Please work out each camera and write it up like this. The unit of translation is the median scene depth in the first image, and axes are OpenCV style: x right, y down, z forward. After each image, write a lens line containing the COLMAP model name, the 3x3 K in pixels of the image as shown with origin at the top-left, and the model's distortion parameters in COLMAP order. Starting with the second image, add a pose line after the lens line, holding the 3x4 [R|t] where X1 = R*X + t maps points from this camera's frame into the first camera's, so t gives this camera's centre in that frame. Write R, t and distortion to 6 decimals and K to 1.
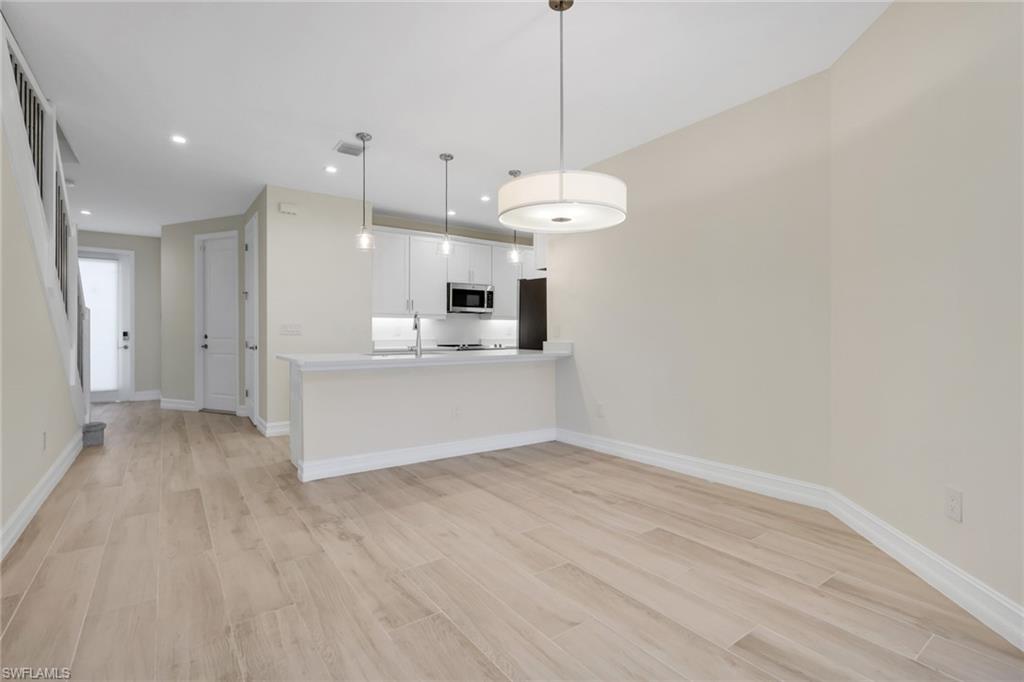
lens RADIAL K [[488.7, 0, 510.0], [0, 488.7, 329.8], [0, 0, 1]] dist [0.003468, -0.000018]
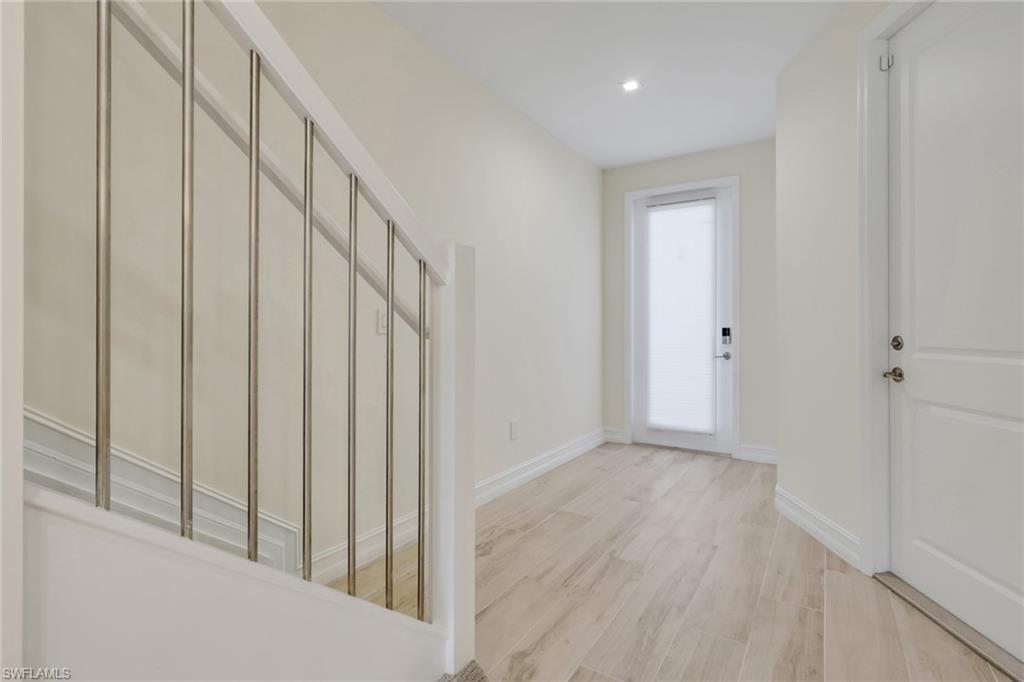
lens RADIAL K [[488.7, 0, 510.0], [0, 488.7, 329.8], [0, 0, 1]] dist [0.003468, -0.000018]
pose [[0.375429, 0.001275, -0.926850, -0.383924], [0.003834, 0.999988, 0.002929, 0.003669], [0.926843, -0.004653, 0.375420, 0.592317]]
